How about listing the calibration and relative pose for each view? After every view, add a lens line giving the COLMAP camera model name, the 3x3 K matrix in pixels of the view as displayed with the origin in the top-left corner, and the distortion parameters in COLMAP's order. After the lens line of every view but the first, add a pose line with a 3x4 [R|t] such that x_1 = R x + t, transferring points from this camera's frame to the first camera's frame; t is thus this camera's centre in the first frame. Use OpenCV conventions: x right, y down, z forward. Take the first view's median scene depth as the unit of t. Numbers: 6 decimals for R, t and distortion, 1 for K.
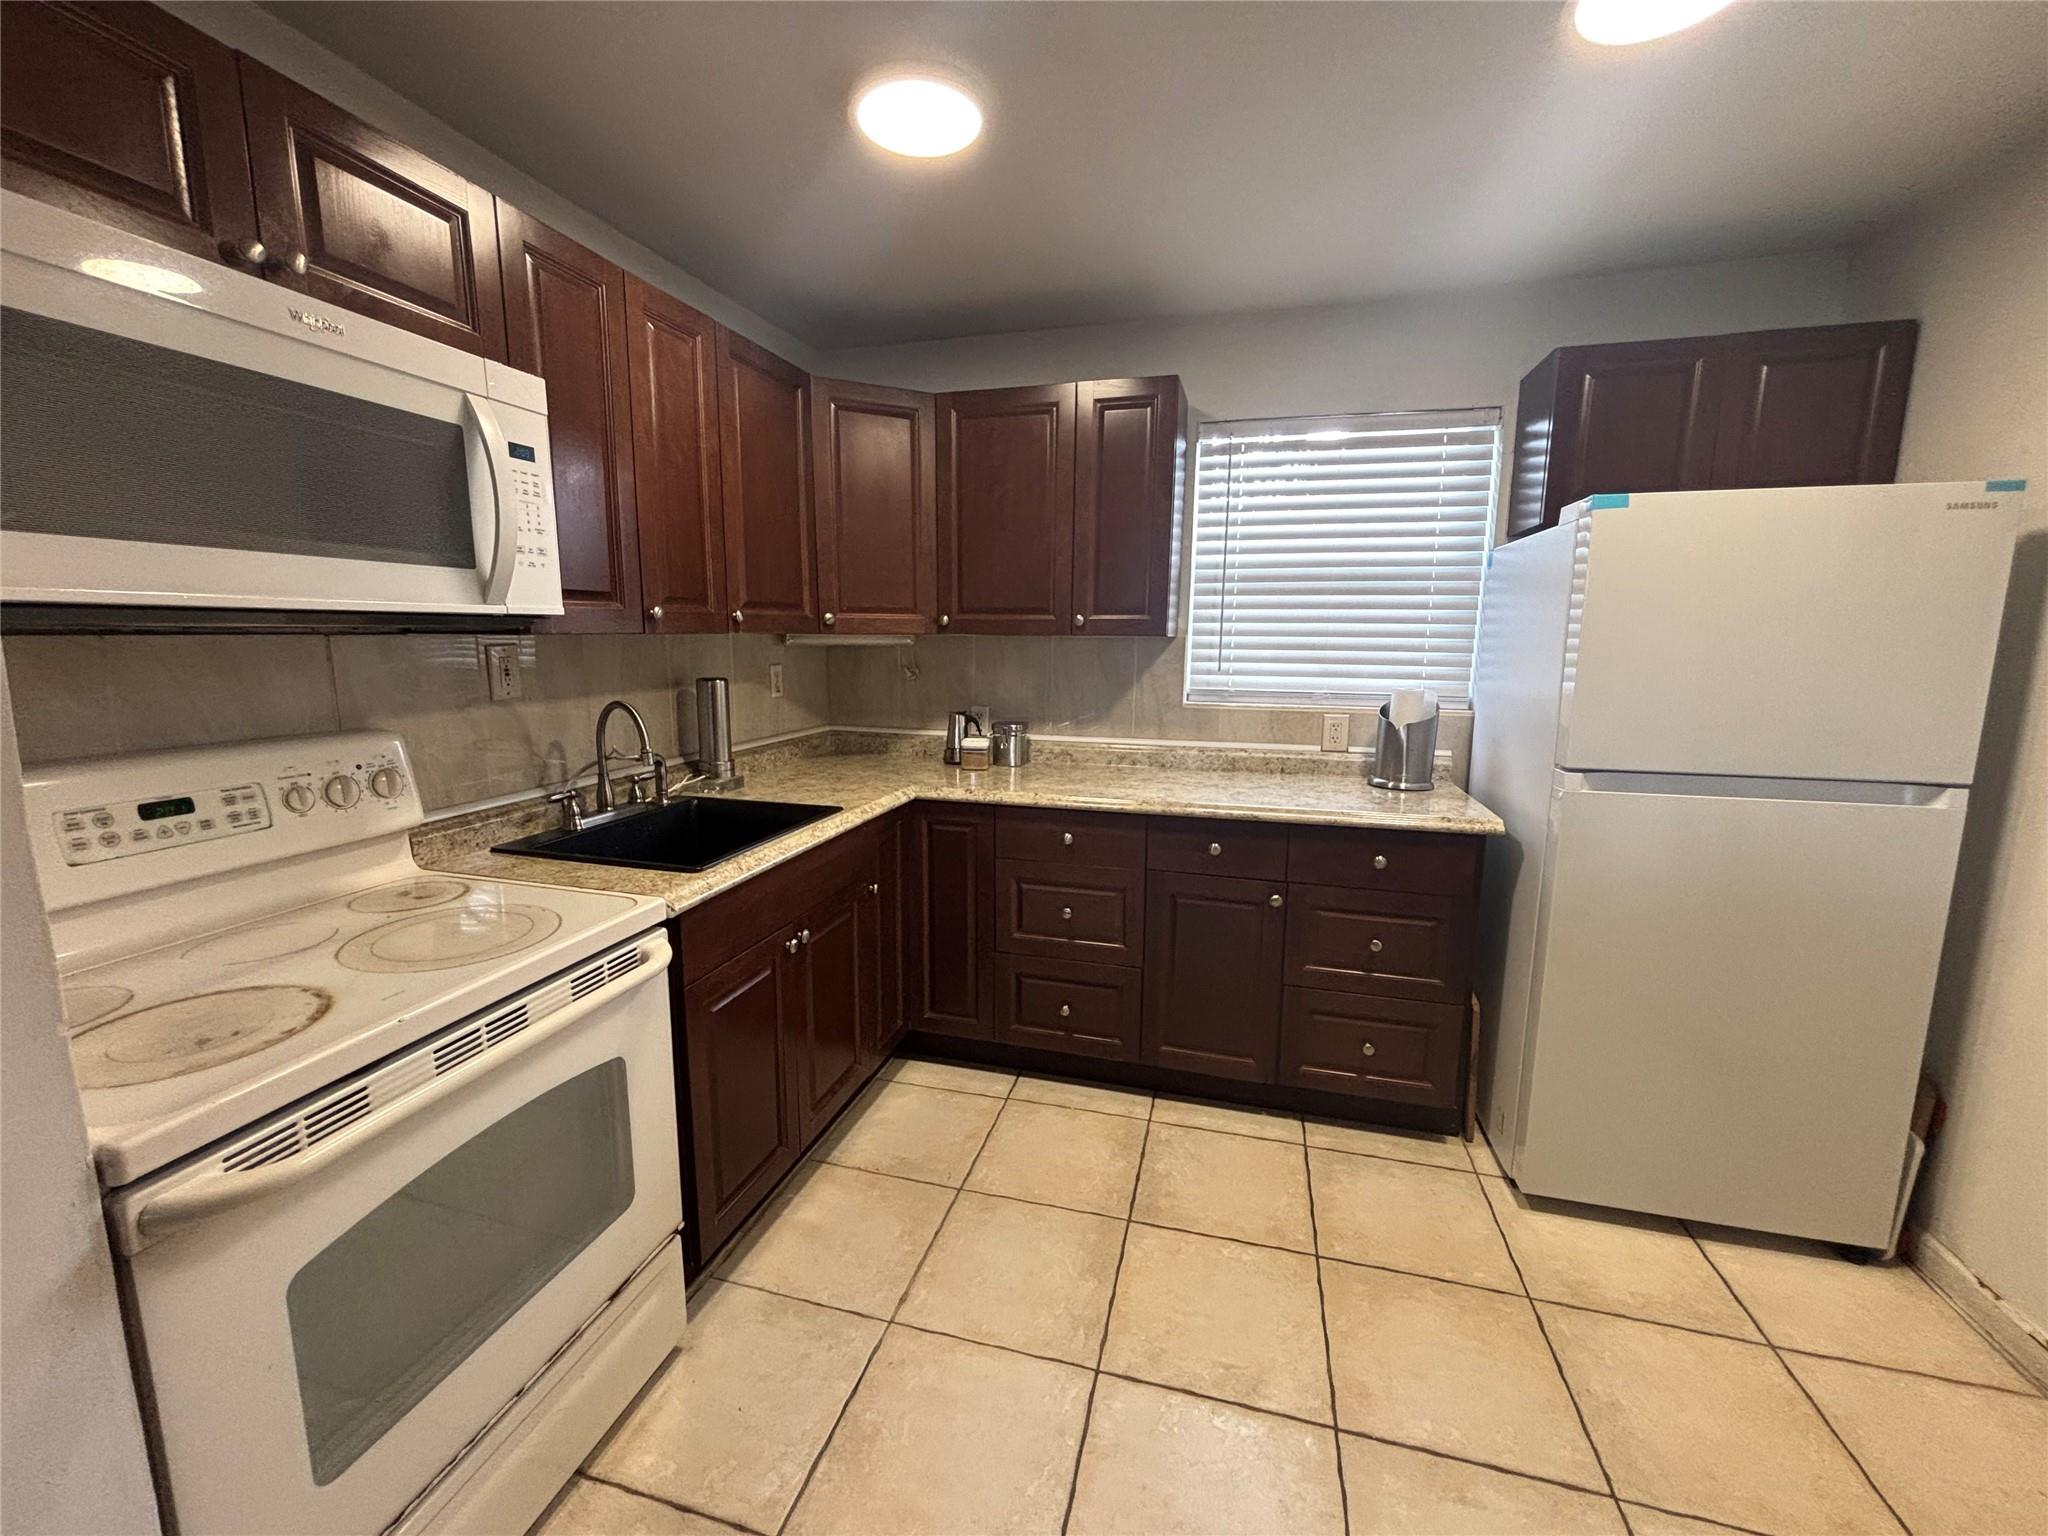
lens RADIAL K [[823.2, 0, 1024.0], [0, 823.2, 768.0], [0, 0, 1]] dist [-0.000506, 0.000229]
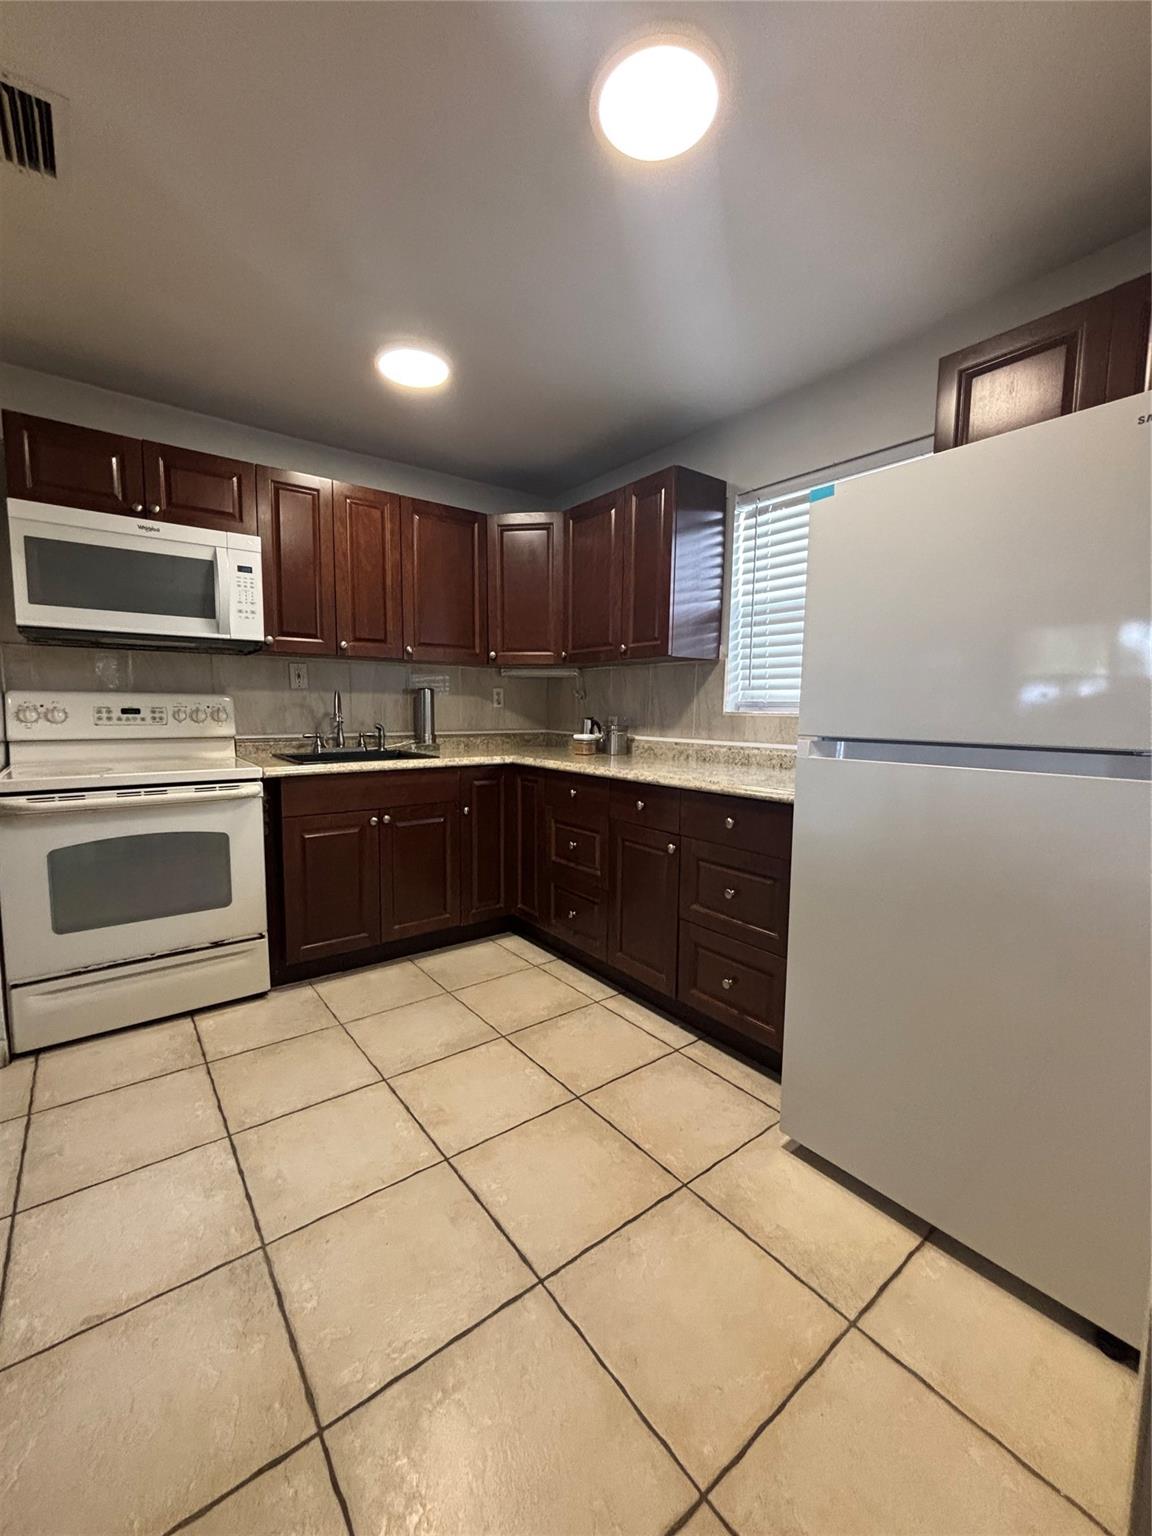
lens RADIAL K [[614.7, 0, 576.0], [0, 614.7, 768.0], [0, 0, 1]] dist [0.001196, -0.000032]
pose [[0.803569, 0.061434, -0.592033, 0.862752], [-0.103057, 0.993997, -0.036734, 0.100046], [0.586223, 0.090532, 0.805076, 0.146774]]
